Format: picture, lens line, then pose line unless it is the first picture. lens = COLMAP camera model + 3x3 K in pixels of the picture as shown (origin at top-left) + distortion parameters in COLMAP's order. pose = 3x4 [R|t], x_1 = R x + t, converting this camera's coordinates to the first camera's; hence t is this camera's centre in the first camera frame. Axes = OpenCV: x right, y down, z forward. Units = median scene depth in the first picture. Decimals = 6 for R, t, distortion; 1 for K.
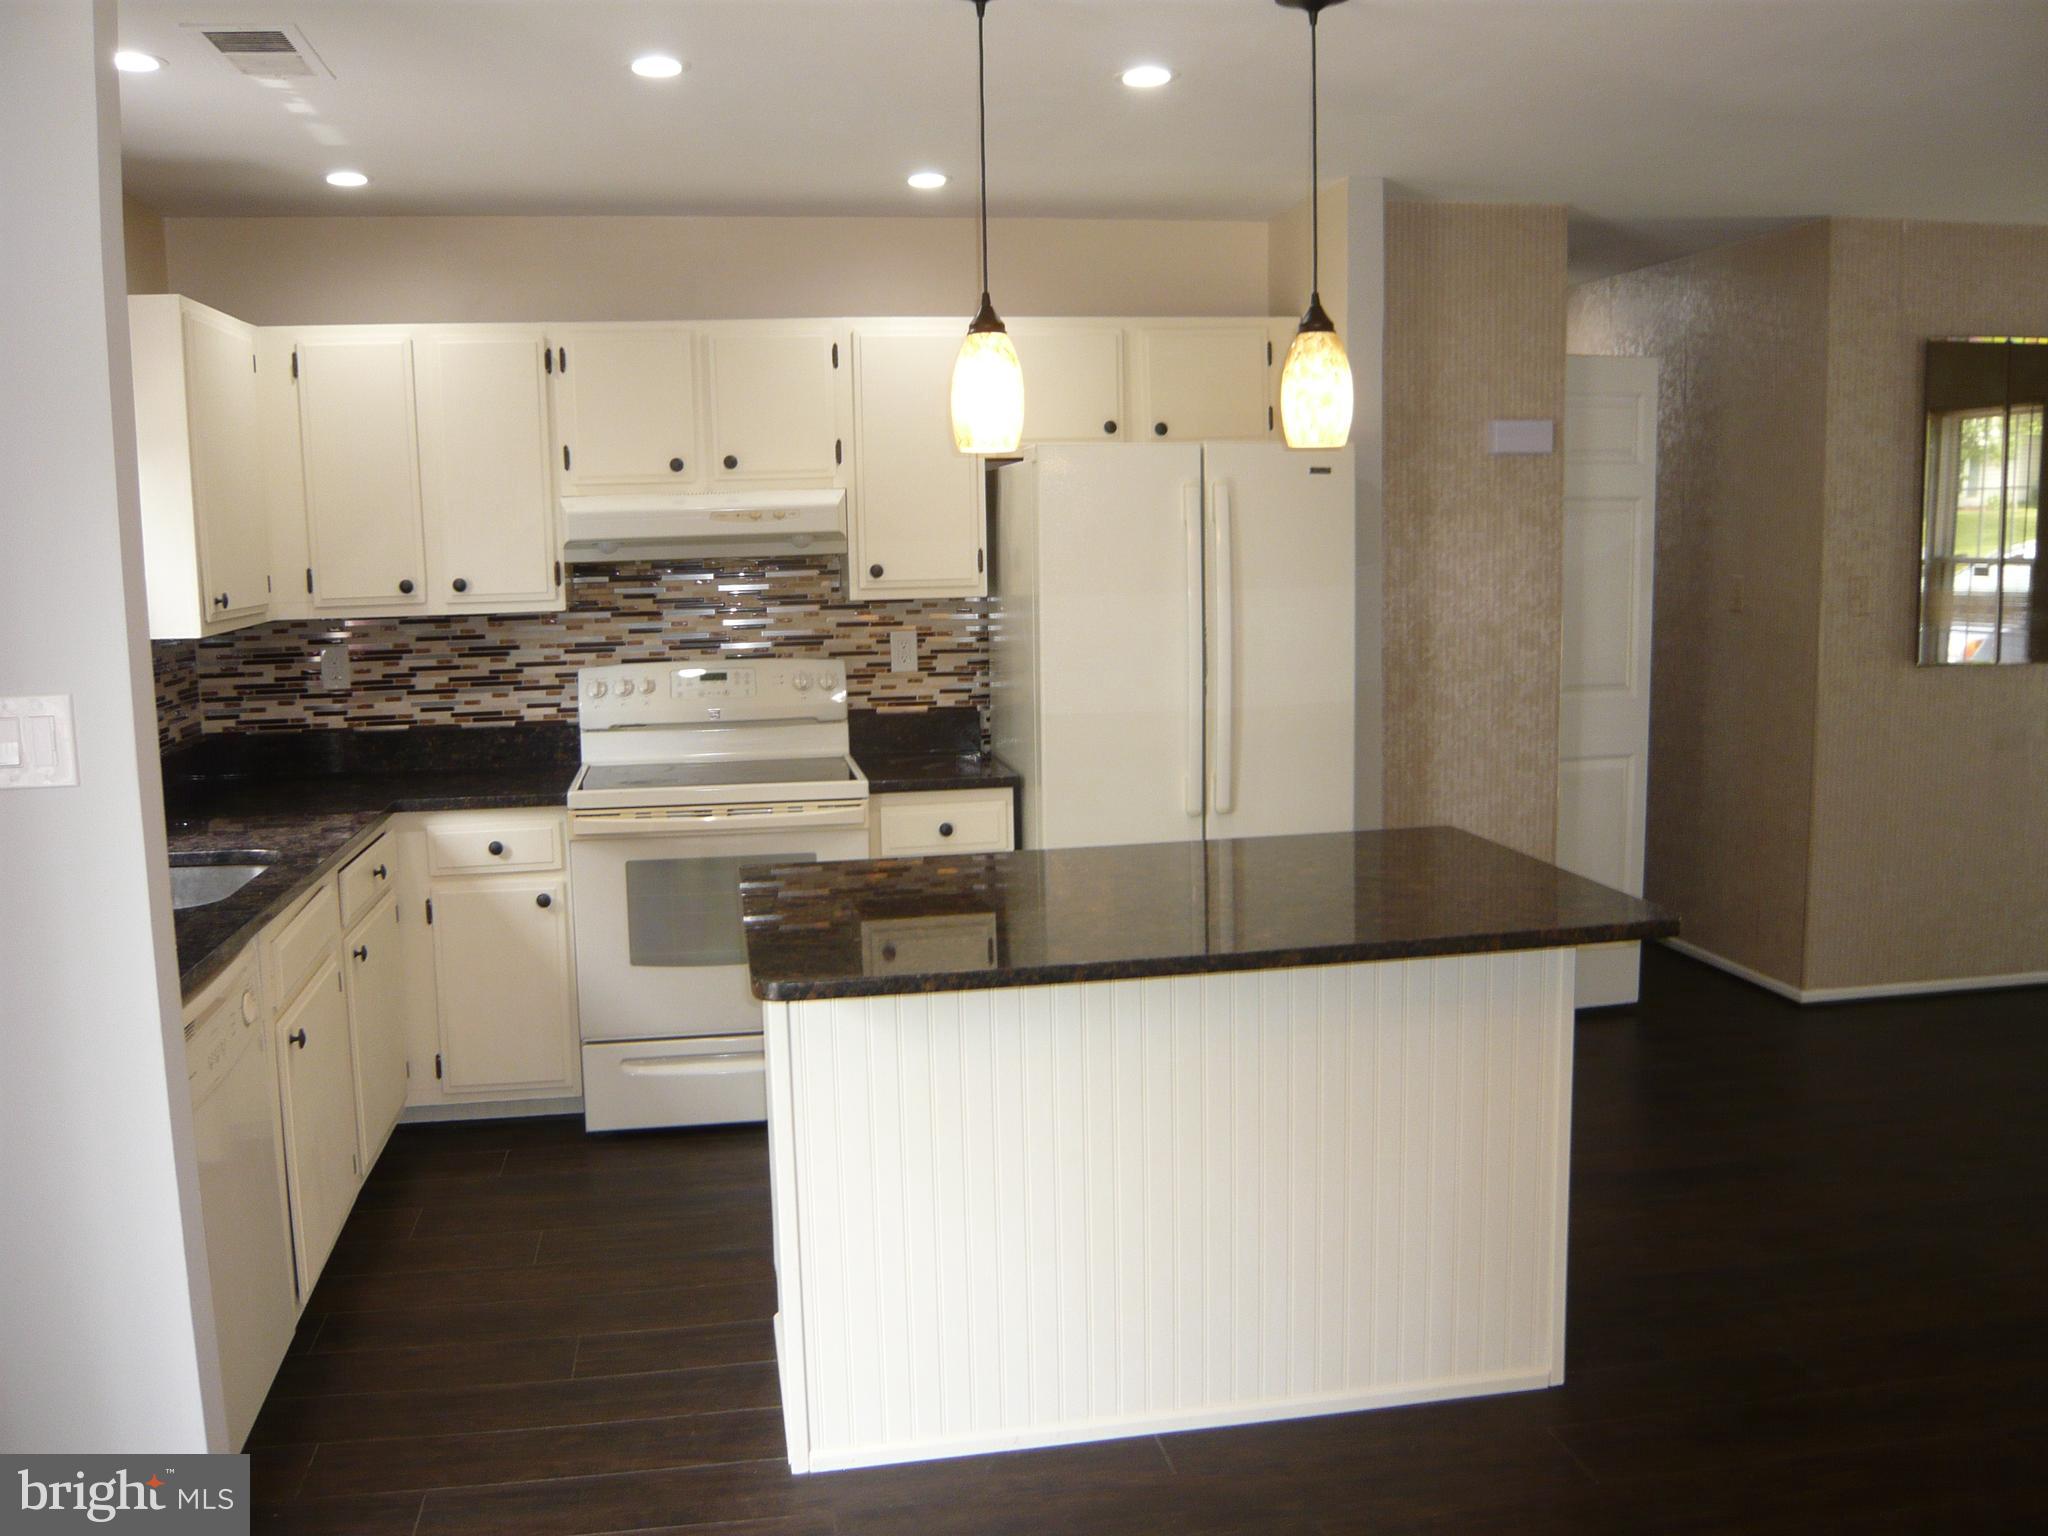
lens RADIAL K [[1732.5, 0, 999.2], [0, 1732.5, 761.3], [0, 0, 1]] dist [-0.101998, 0.048125]
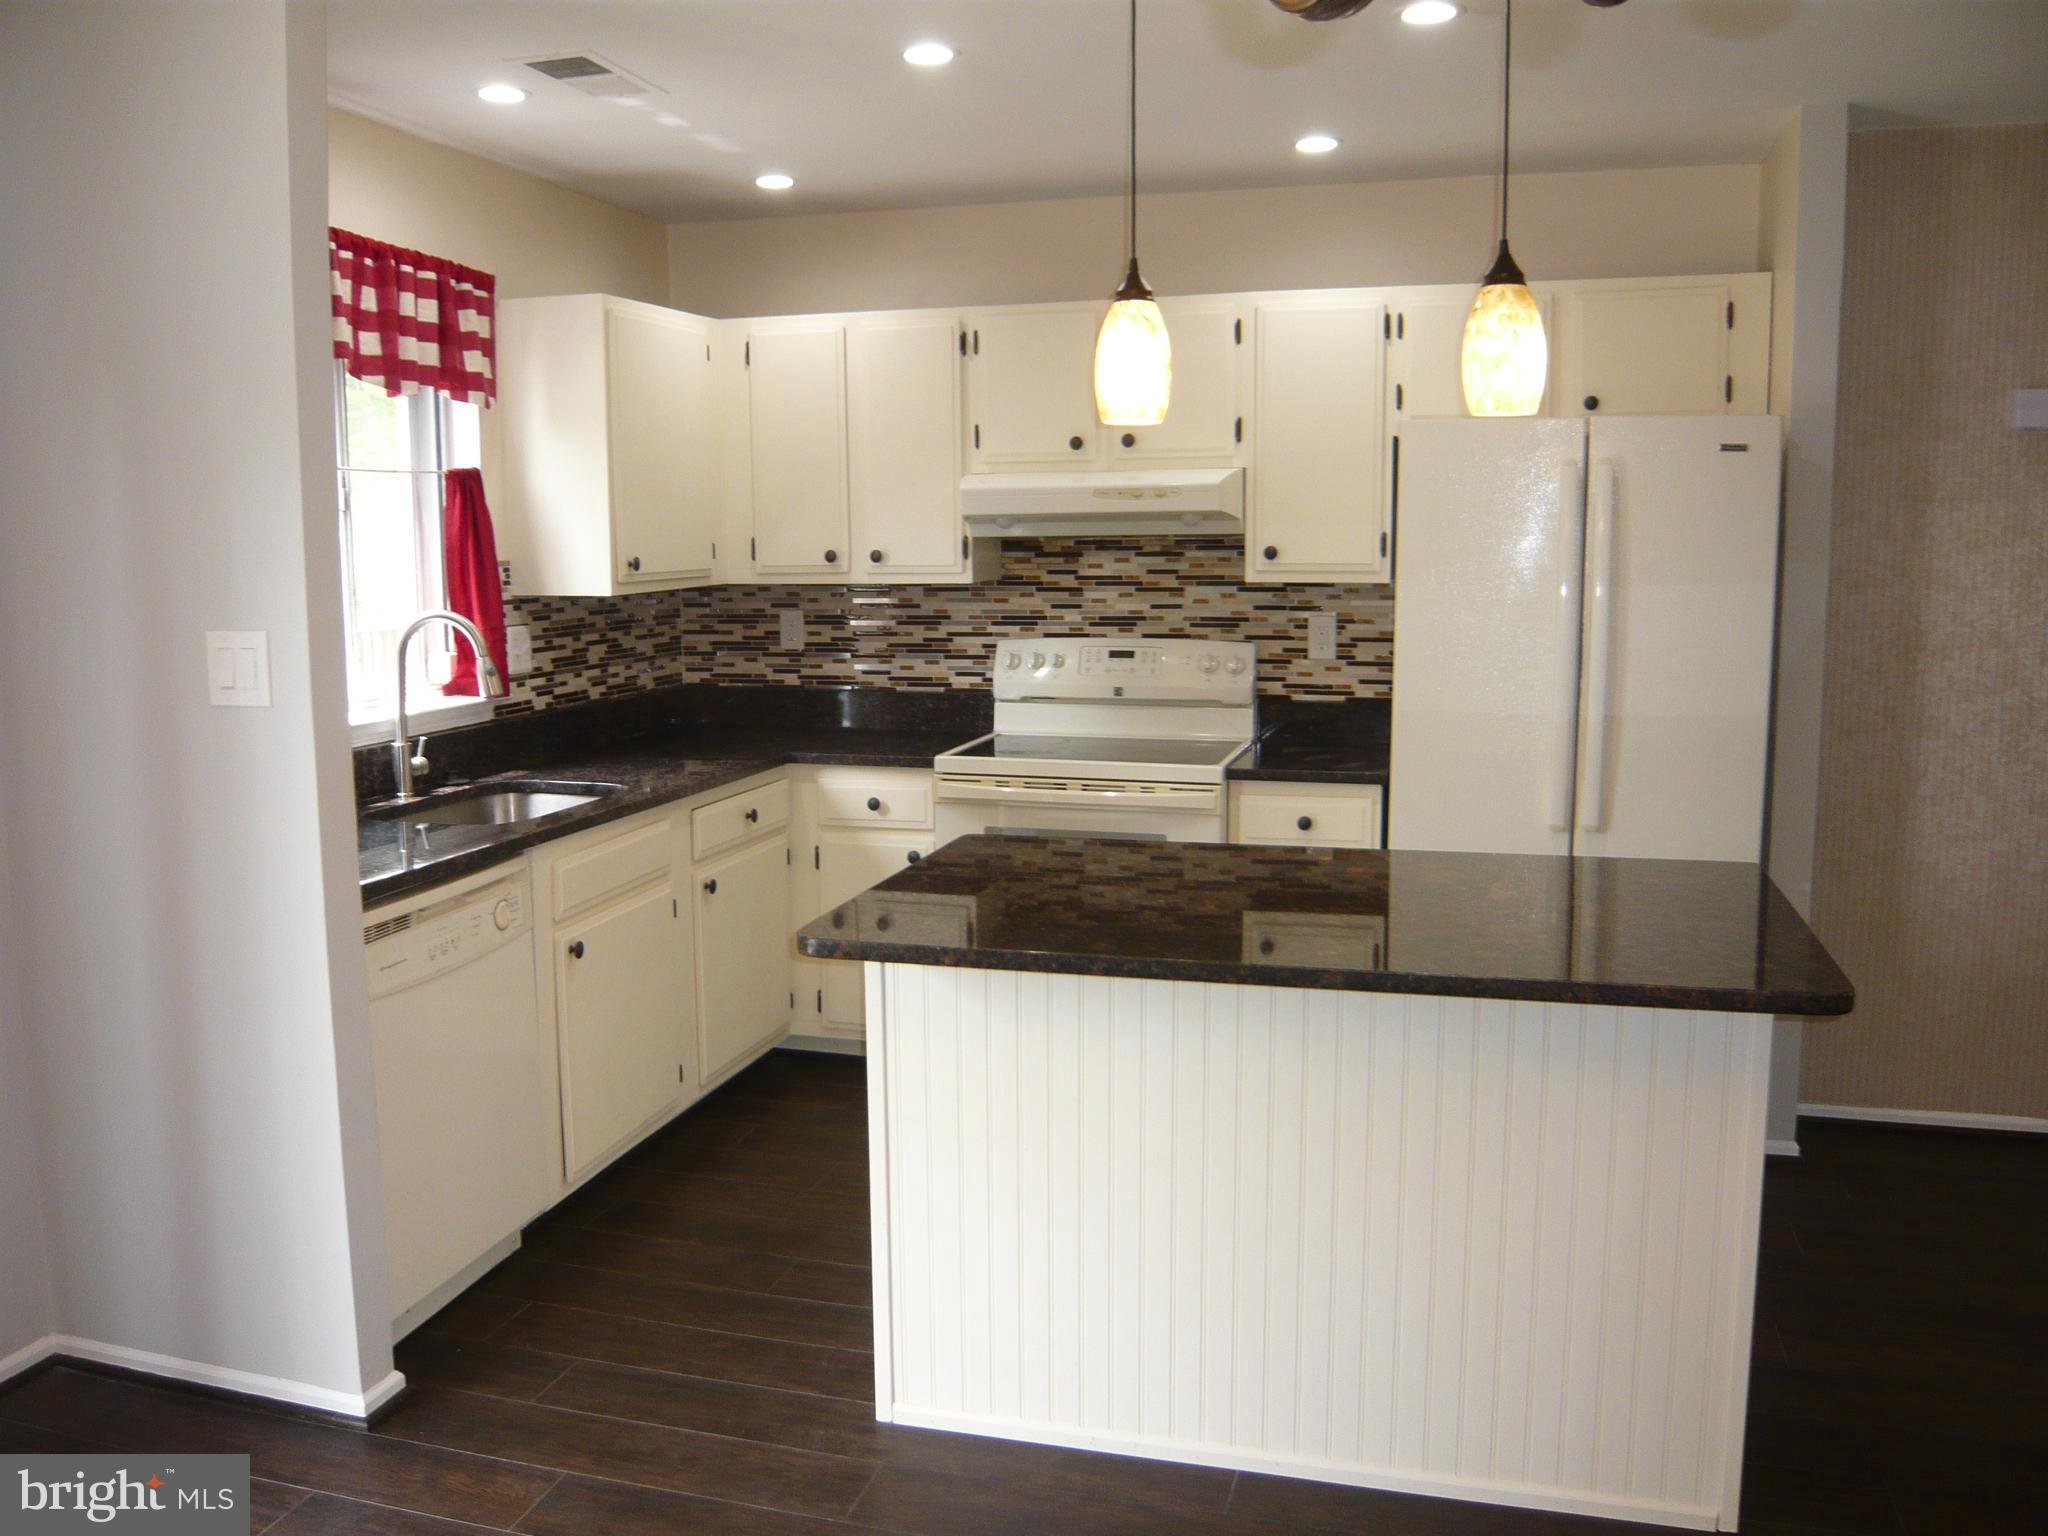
lens RADIAL K [[1732.5, 0, 972.0], [0, 1732.5, 777.8], [0, 0, 1]] dist [-0.101998, 0.048125]
pose [[0.894958, 0.075444, -0.439726, 0.218602], [-0.067923, 0.997150, 0.032839, -0.004488], [0.440950, 0.000478, 0.897532, 0.058950]]
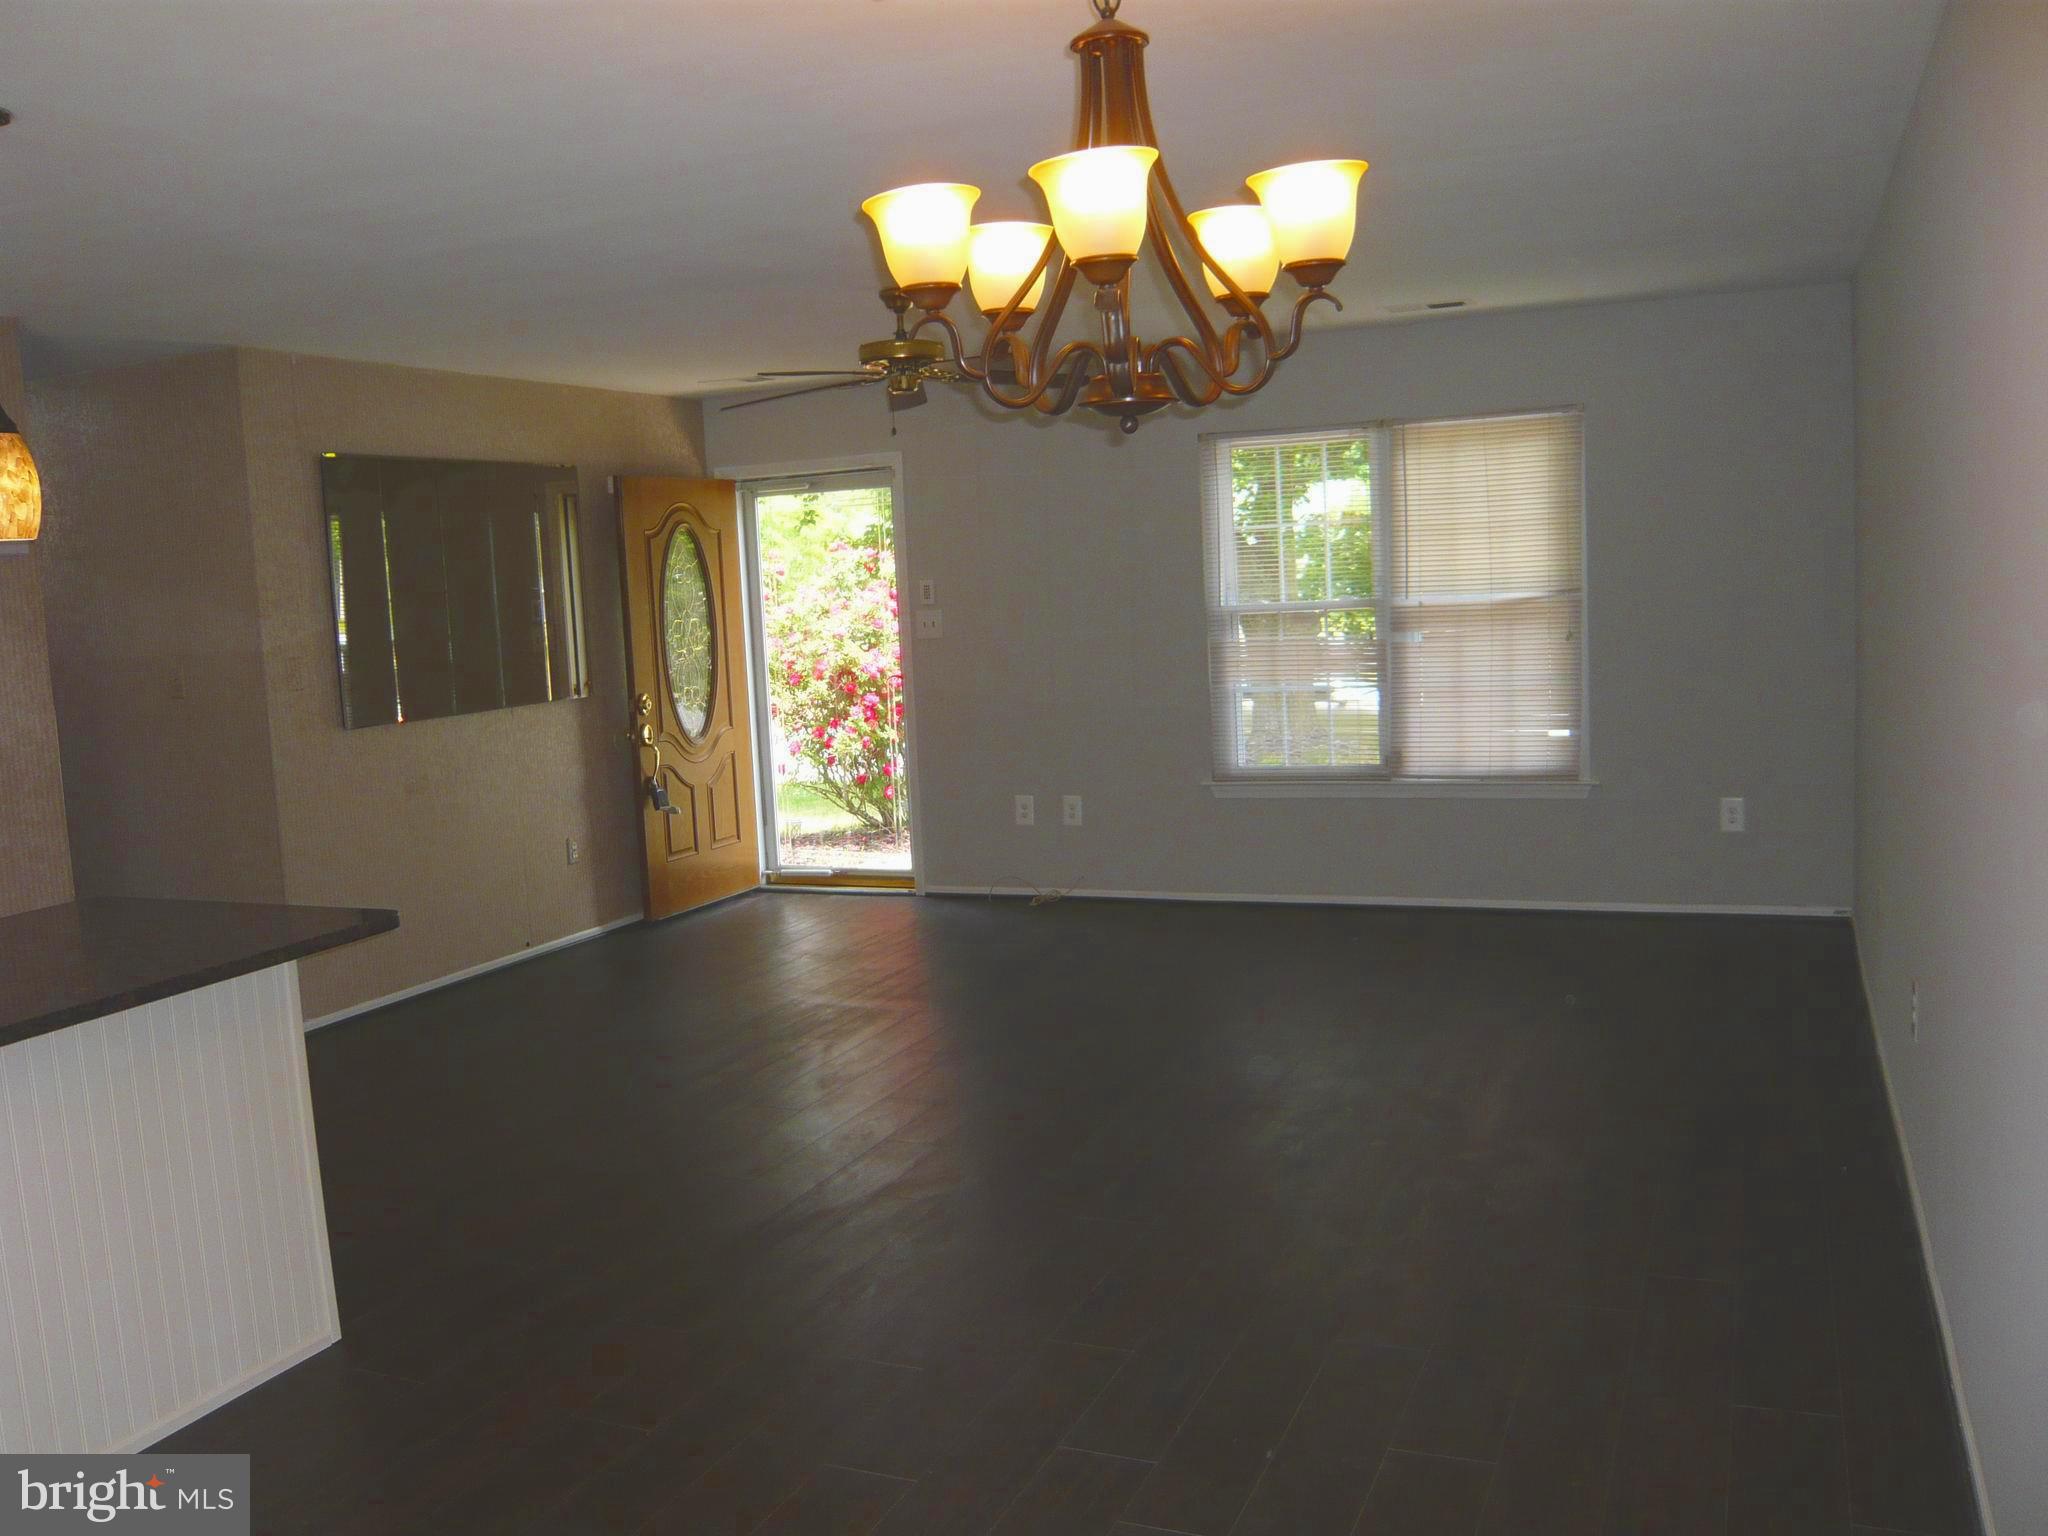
lens RADIAL K [[1732.5, 0, 1024.3], [0, 1732.5, 770.5], [0, 0, 1]] dist [-0.101998, 0.048125]
pose [[0.532612, -0.102631, 0.840114, -0.237880], [0.154099, 0.987788, 0.022976, 0.019854], [-0.832212, 0.117223, 0.541924, -0.040826]]
